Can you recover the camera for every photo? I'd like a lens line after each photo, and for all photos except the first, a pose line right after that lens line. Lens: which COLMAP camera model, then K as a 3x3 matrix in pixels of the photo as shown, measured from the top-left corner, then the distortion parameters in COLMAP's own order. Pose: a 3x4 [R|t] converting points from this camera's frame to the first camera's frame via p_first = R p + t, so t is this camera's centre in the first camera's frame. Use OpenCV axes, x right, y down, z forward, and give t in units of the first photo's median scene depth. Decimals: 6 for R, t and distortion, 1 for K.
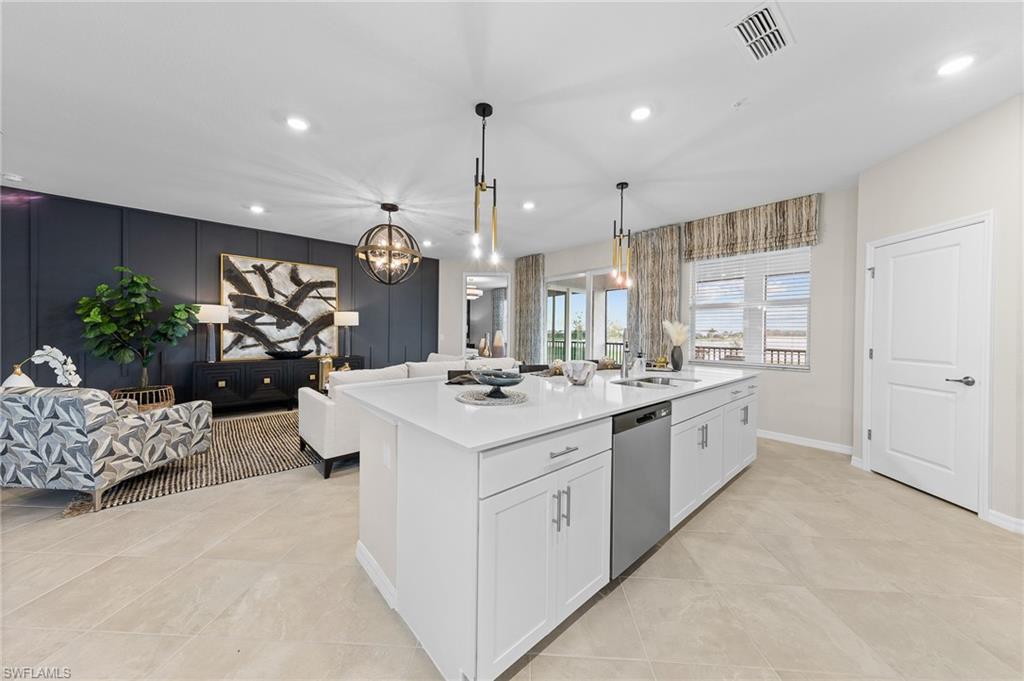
lens RADIAL K [[349.1, 0, 513.0], [0, 349.1, 333.5], [0, 0, 1]] dist [0.007919, 0.000079]
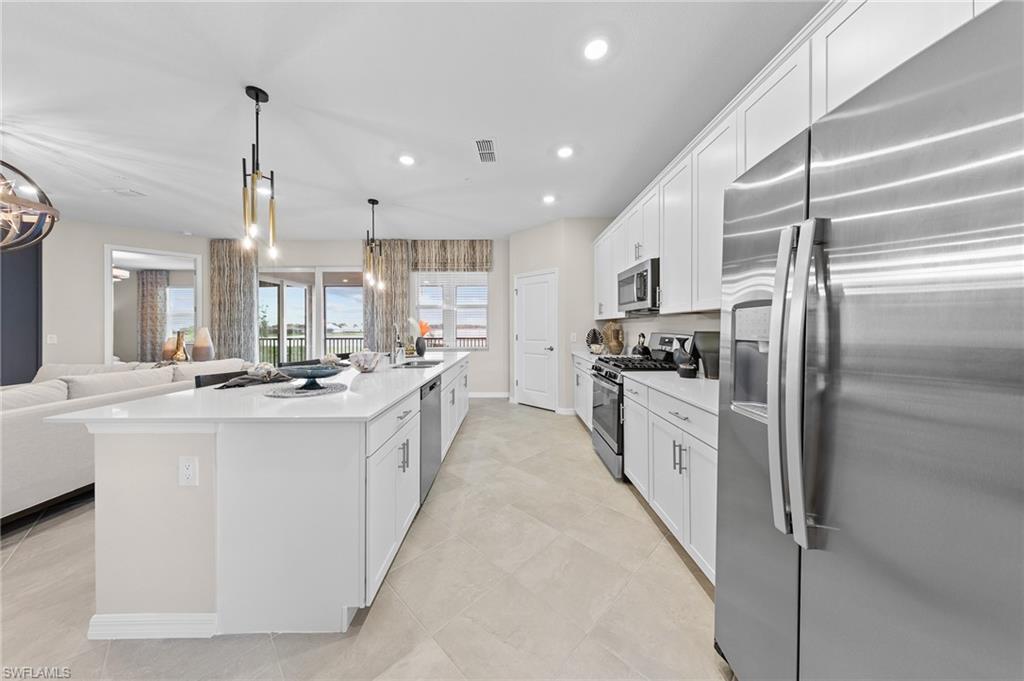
lens RADIAL K [[325.9, 0, 513.4], [0, 325.9, 325.7], [0, 0, 1]] dist [-0.000007, -0.000107]
pose [[0.659051, -0.008639, 0.752049, -0.218247], [0.014325, 0.999897, -0.001068, -0.001278], [-0.751962, 0.011477, 0.659107, -0.069212]]
